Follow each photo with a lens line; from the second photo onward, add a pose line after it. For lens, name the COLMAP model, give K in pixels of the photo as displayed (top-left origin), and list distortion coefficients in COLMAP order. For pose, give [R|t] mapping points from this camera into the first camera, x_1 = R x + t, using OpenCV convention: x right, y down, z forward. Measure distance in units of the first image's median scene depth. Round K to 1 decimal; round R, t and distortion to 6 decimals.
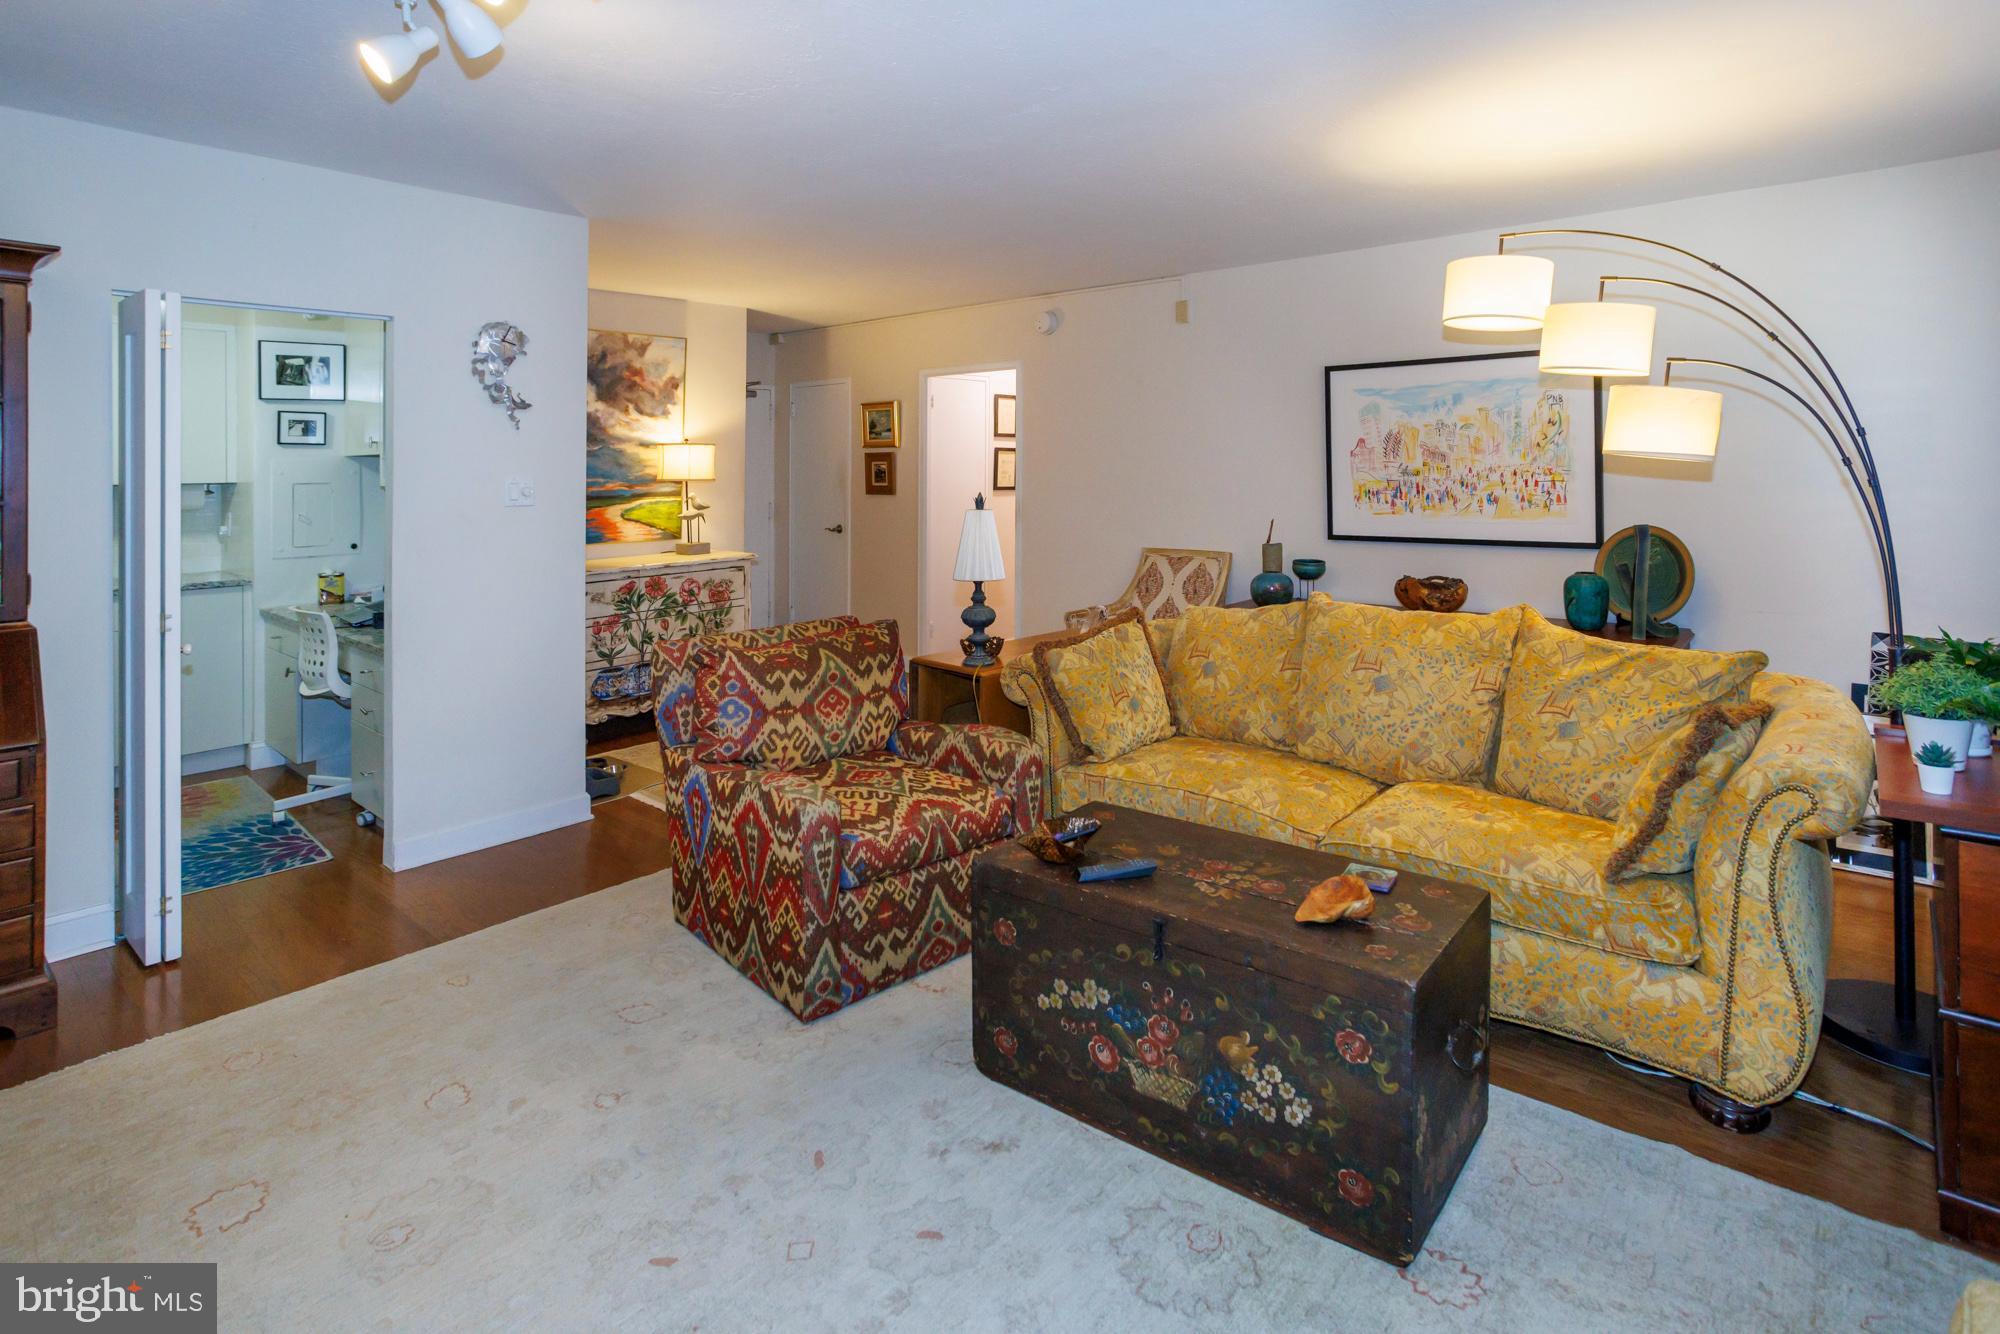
lens RADIAL K [[1018.6, 0, 1042.3], [0, 1018.6, 485.9], [0, 0, 1]] dist [-0.041887, 0.023449]
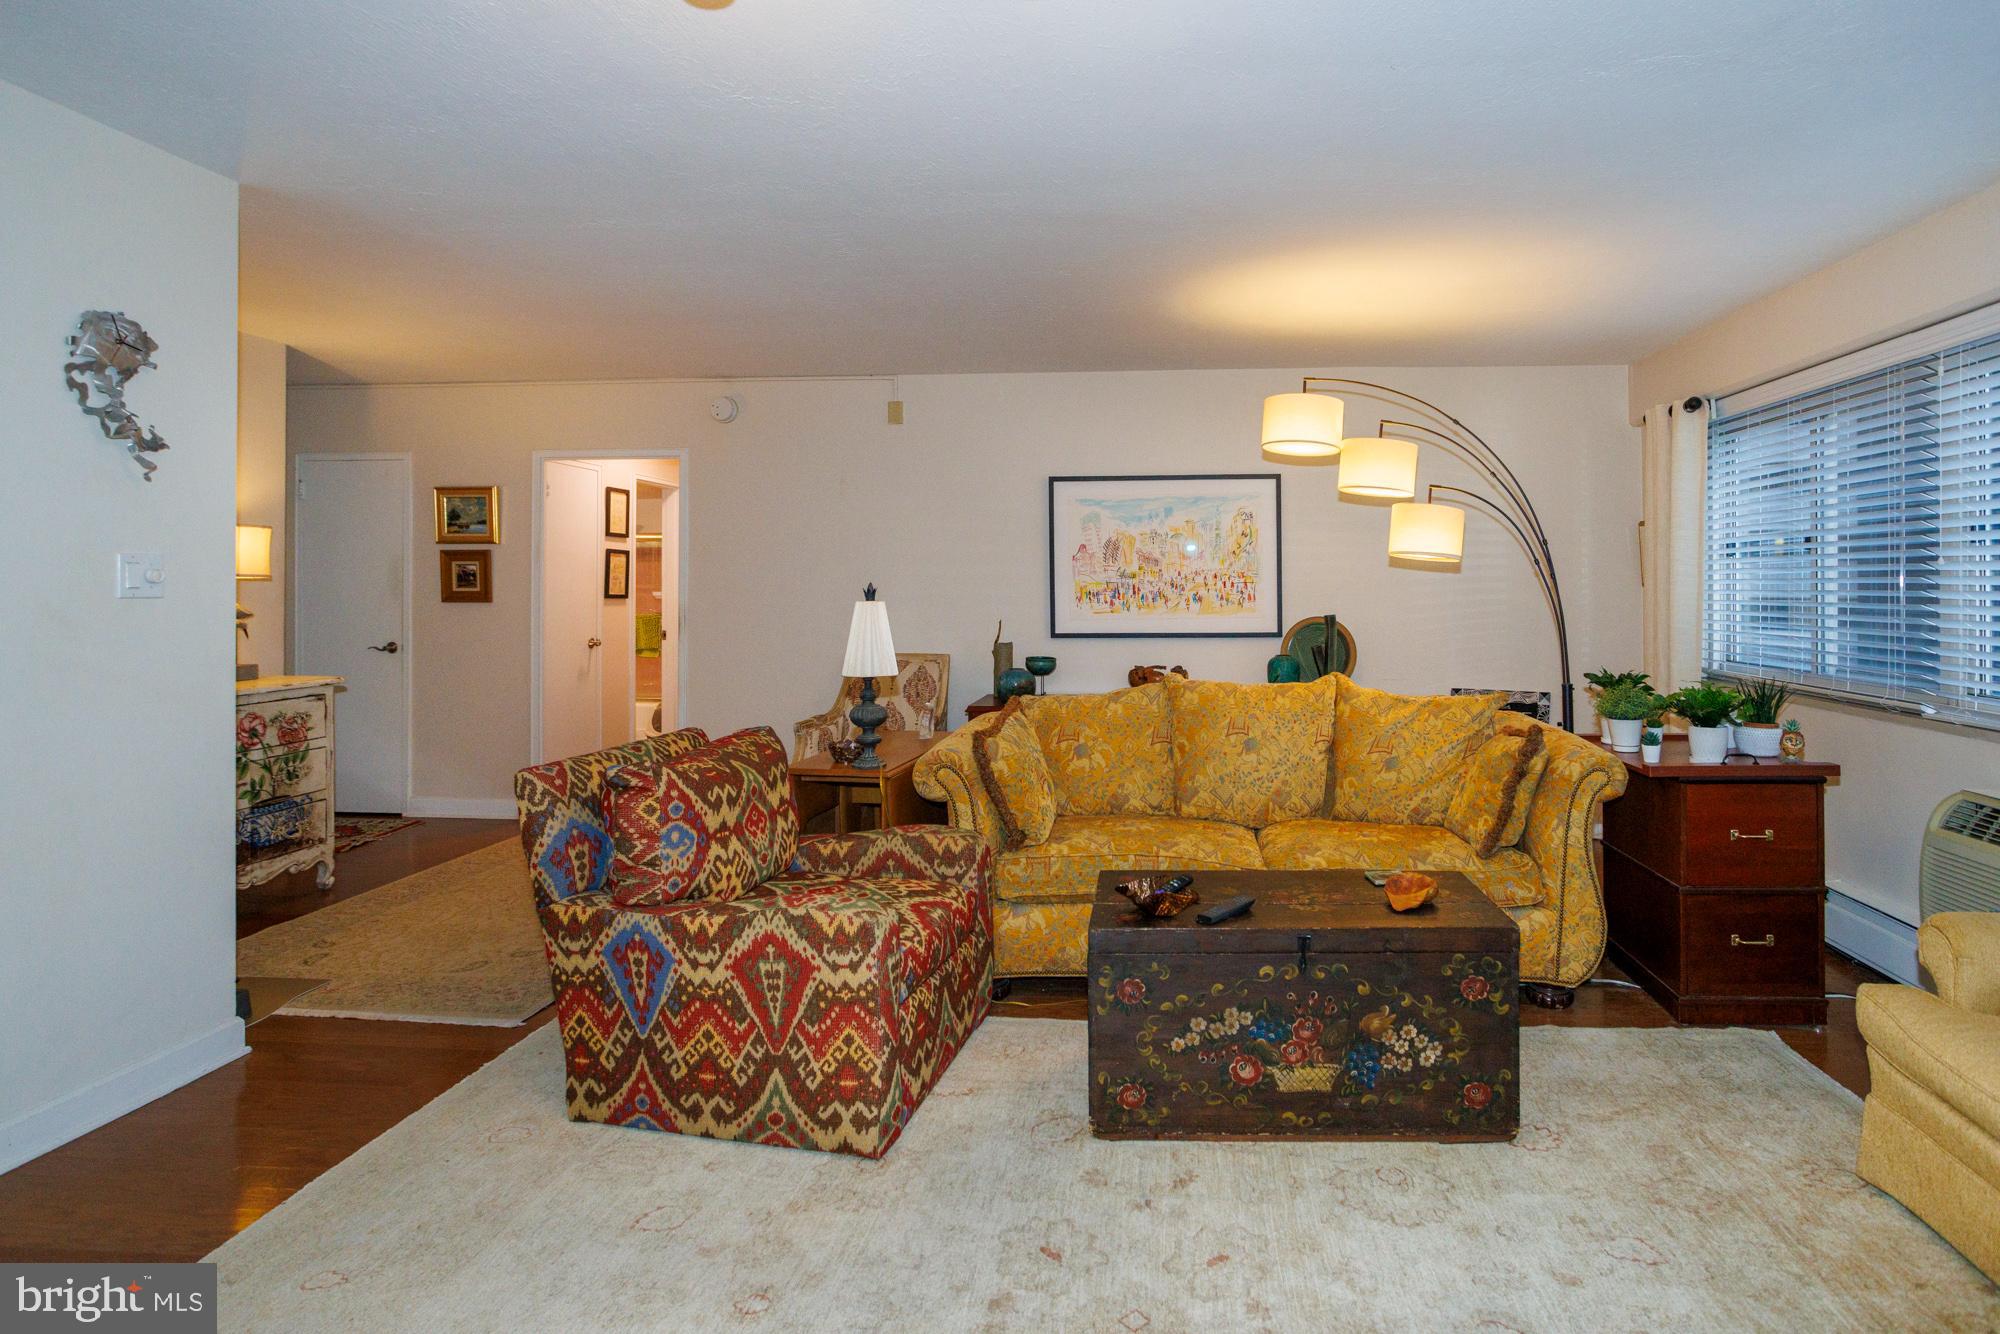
lens RADIAL K [[1040.3, 0, 1109.3], [0, 1040.3, 604.0], [0, 0, 1]] dist [-0.075482, 0.064992]
pose [[0.808463, -0.000446, 0.588546, -0.509873], [0.004083, 0.999980, -0.004851, 0.036755], [-0.588532, 0.006325, 0.808449, 0.117360]]
